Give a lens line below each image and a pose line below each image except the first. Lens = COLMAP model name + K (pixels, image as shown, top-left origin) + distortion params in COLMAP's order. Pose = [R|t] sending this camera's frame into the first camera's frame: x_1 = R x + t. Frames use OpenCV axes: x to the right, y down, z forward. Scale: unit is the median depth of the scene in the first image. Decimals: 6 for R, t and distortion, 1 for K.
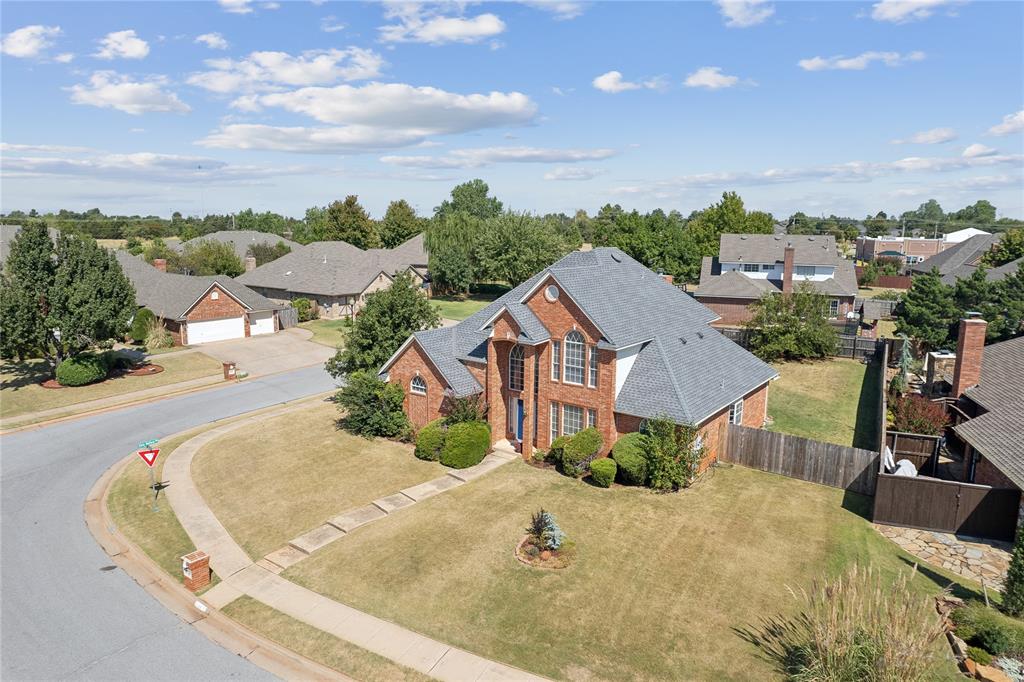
lens RADIAL K [[664.1, 0, 511.8], [0, 664.1, 333.6], [0, 0, 1]] dist [-0.073876, 0.065742]
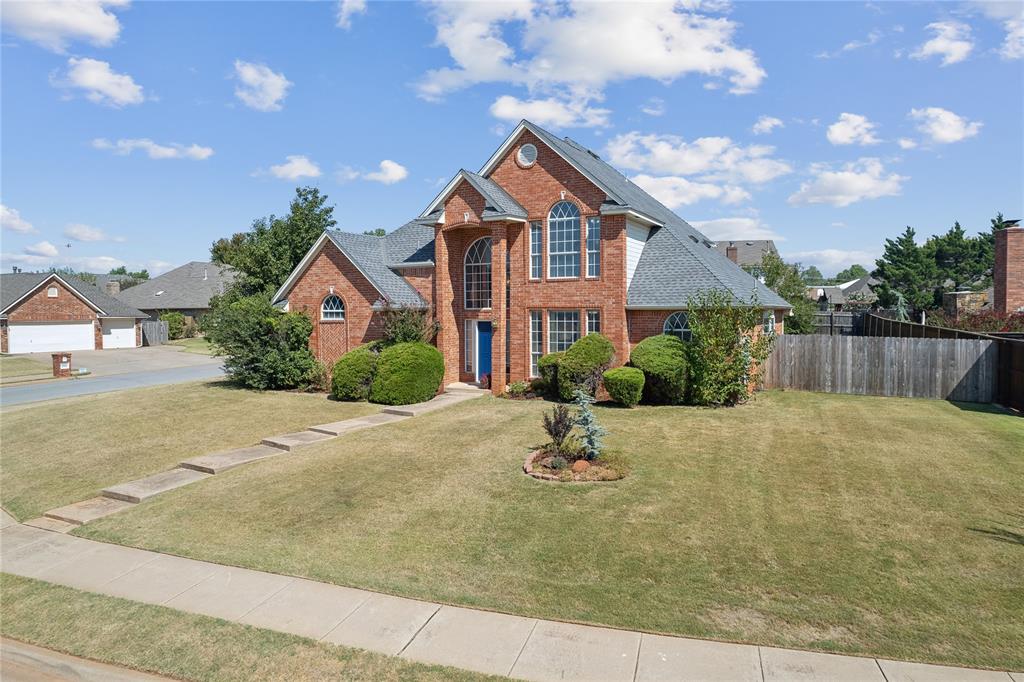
lens RADIAL K [[664.1, 0, 511.8], [0, 664.1, 333.6], [0, 0, 1]] dist [-0.073876, 0.065742]
pose [[0.987694, -0.019005, 0.155242, -0.070400], [0.039836, 0.990423, -0.132195, 0.223547], [-0.151243, 0.136752, 0.978992, 0.329625]]
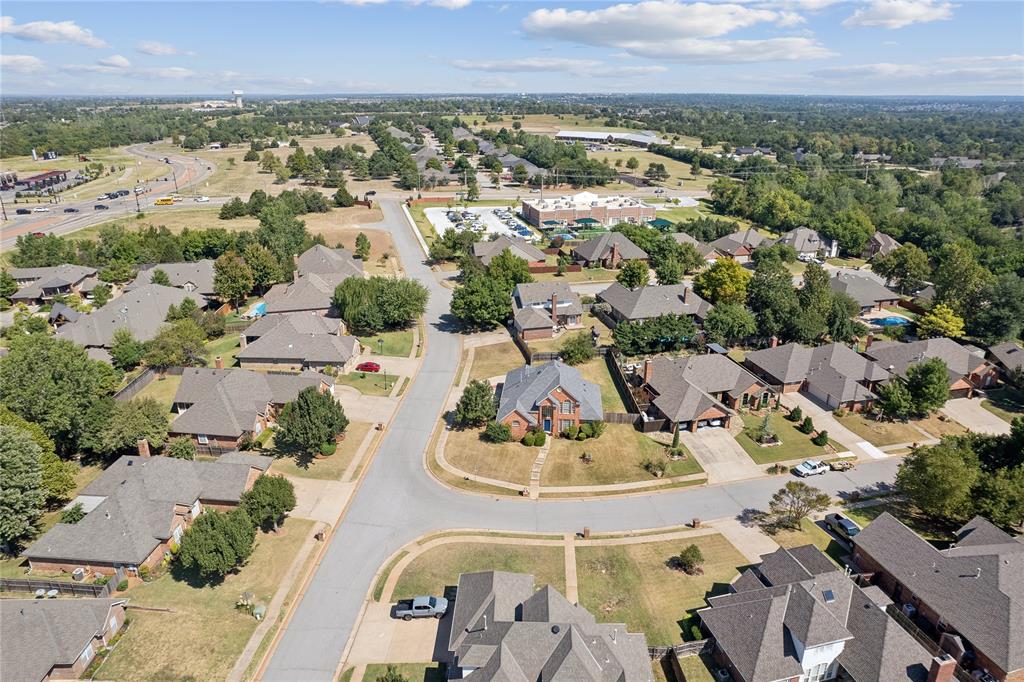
lens RADIAL K [[664.1, 0, 511.8], [0, 664.1, 333.6], [0, 0, 1]] dist [-0.073876, 0.065742]
pose [[0.841938, -0.196519, 0.502515, -1.797095], [0.095259, 0.970824, 0.220059, -1.114122], [-0.531099, -0.137407, 0.836094, -1.673196]]
